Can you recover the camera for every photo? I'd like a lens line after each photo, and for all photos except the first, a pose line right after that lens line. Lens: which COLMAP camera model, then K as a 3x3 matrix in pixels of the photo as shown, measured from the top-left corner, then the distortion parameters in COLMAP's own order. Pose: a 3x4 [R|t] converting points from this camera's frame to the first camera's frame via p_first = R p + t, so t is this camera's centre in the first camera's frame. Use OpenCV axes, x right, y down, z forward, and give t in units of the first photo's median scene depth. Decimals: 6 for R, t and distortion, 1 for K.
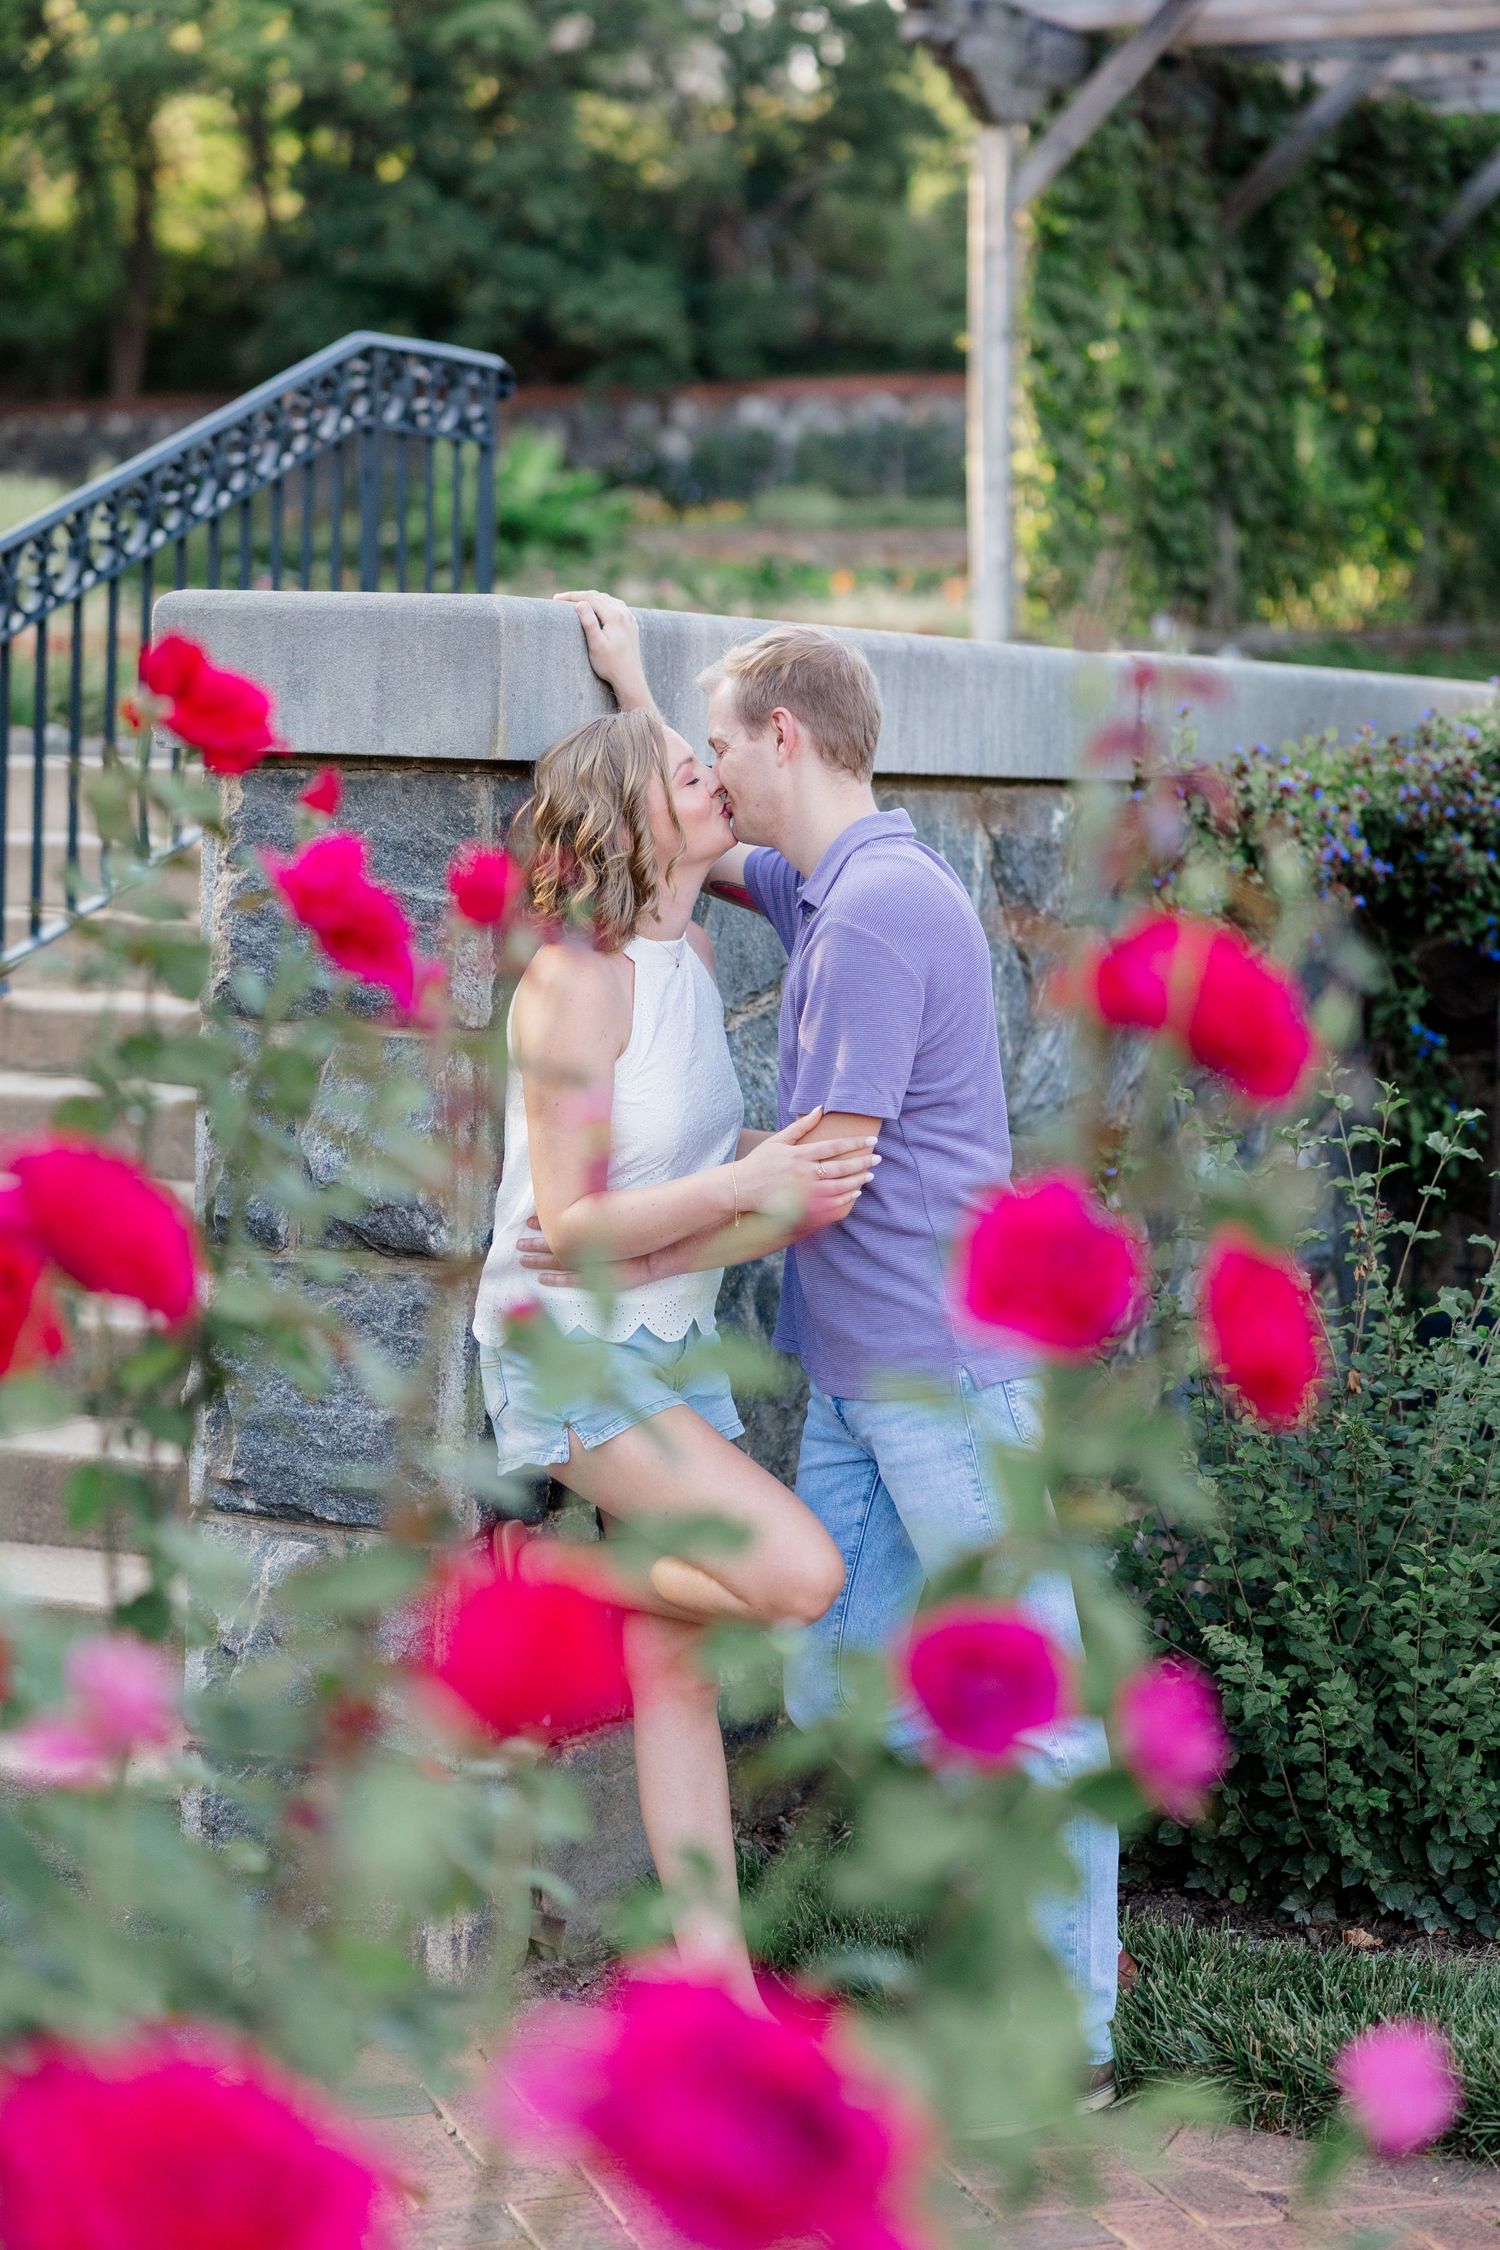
lens RADIAL K [[4387.3, 0, 745.2], [0, 4387.3, 1131.5], [0, 0, 1]] dist [0.017144, 0.000000]
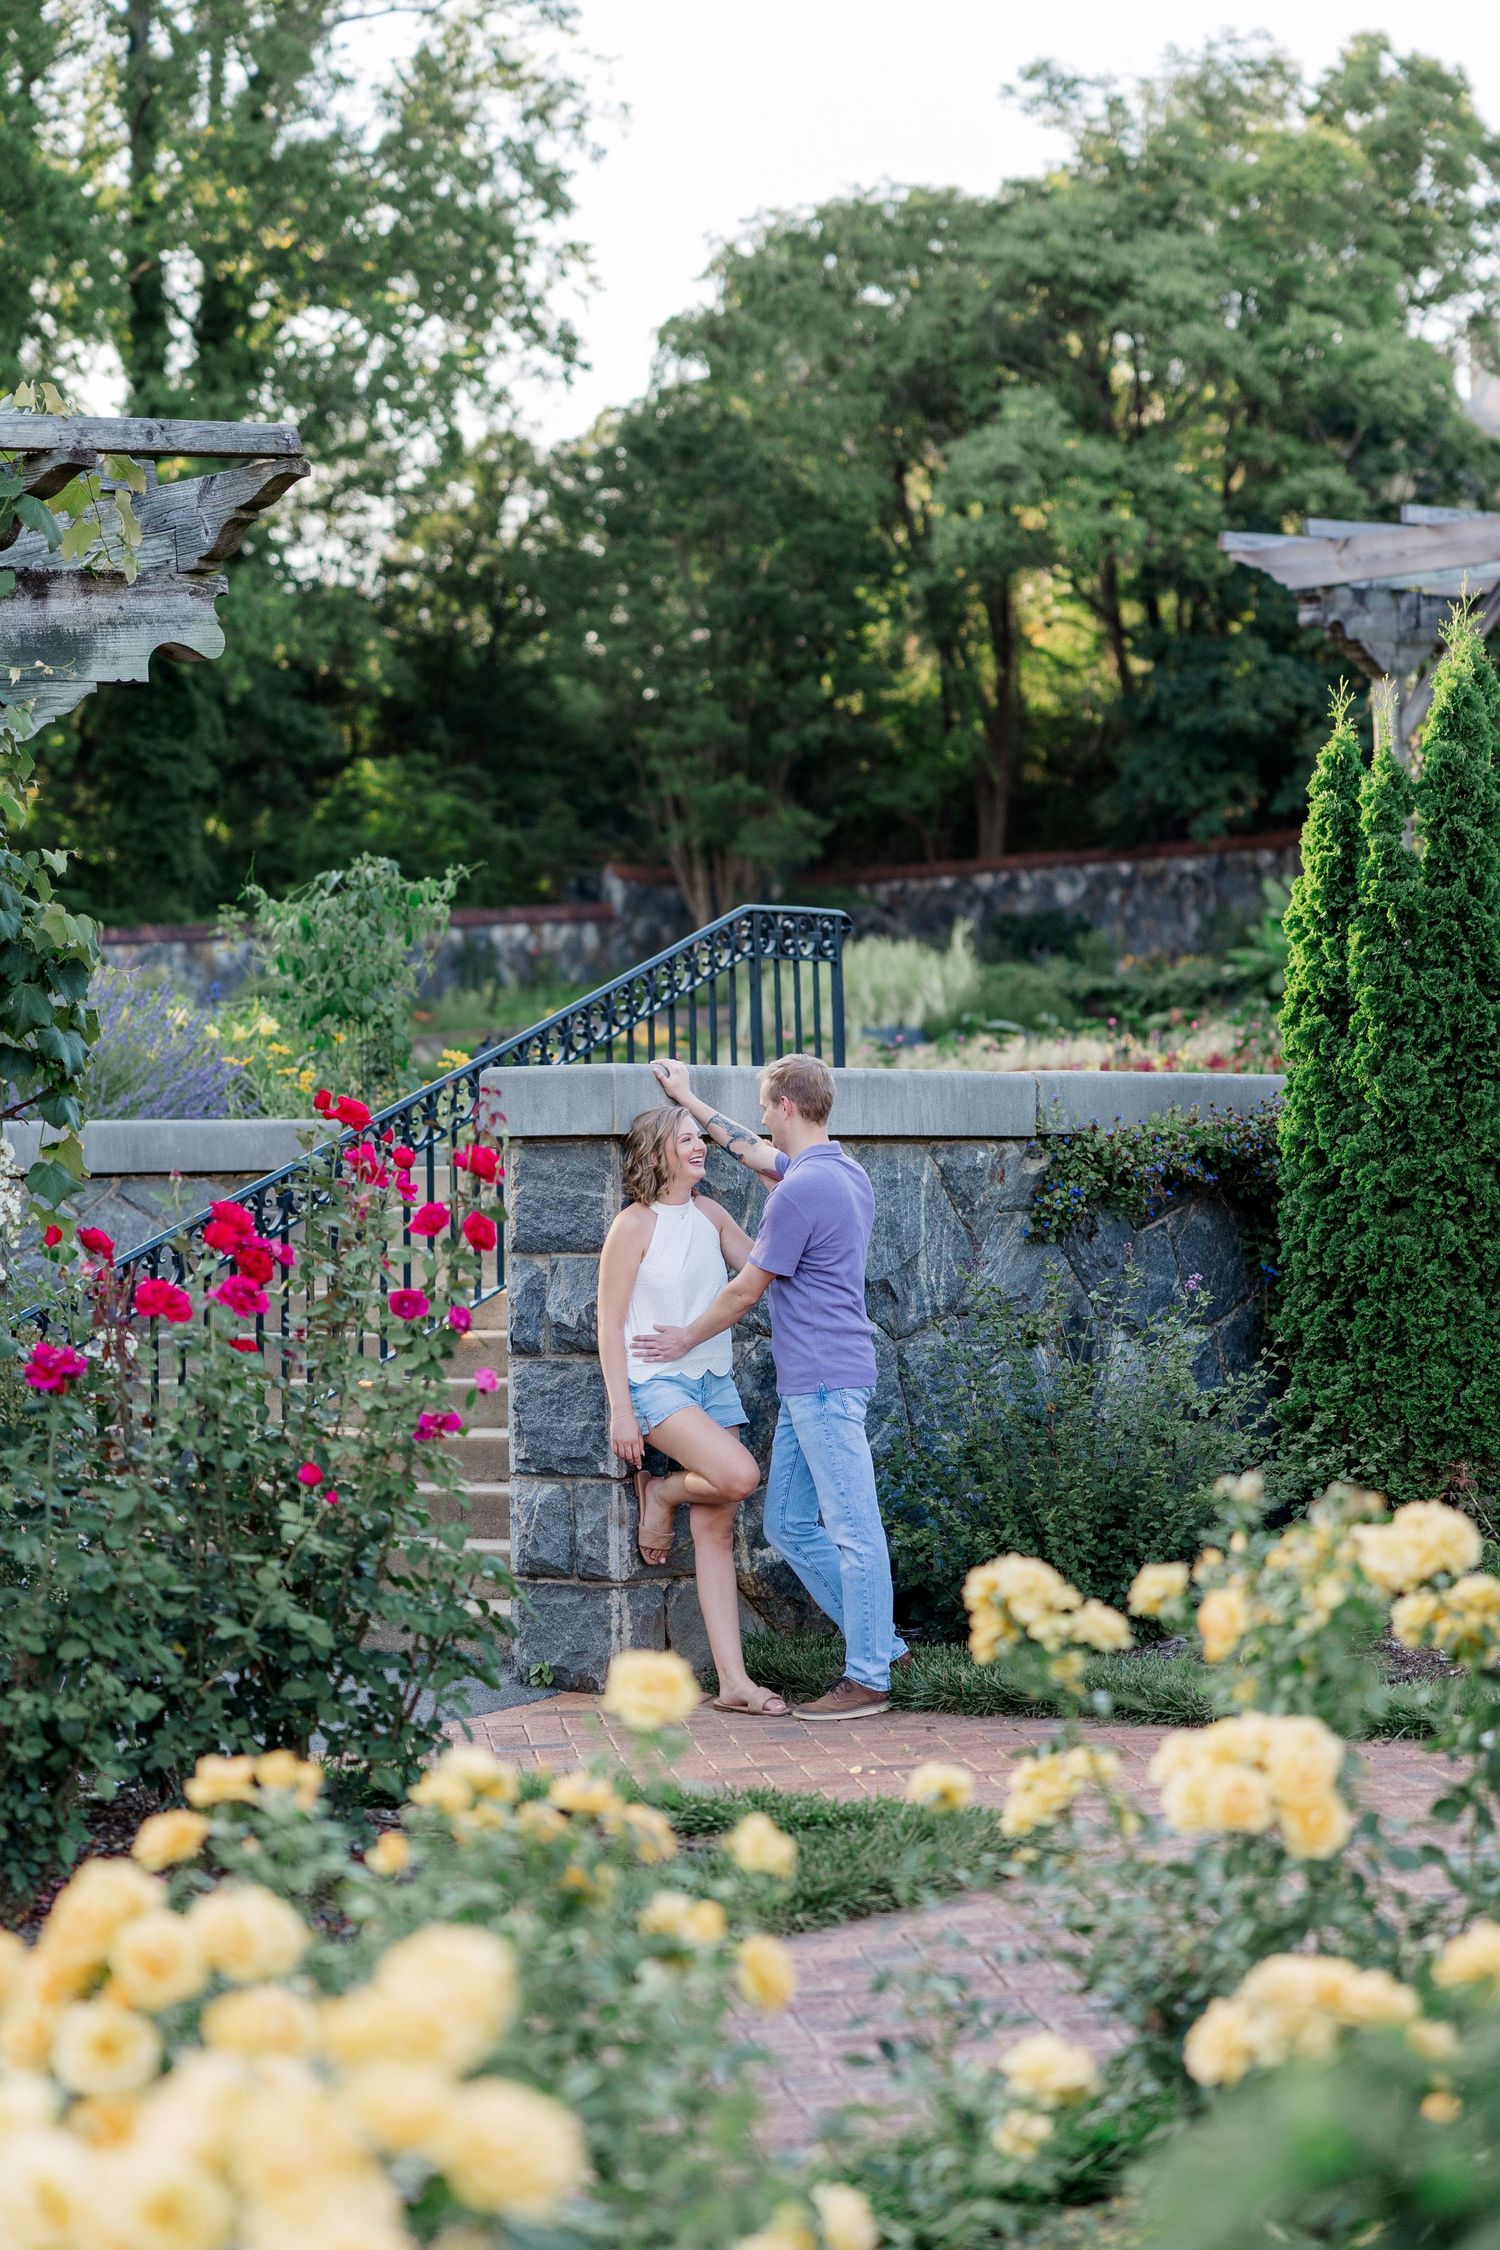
lens RADIAL K [[4387.3, 0, 752.7], [0, 4387.3, 1122.9], [0, 0, 1]] dist [0.017144, 0.000000]
pose [[0.978091, -0.047763, -0.202622, 0.259268], [0.027243, 0.994321, -0.102878, 0.080172], [0.206385, 0.095105, 0.973838, -0.664572]]
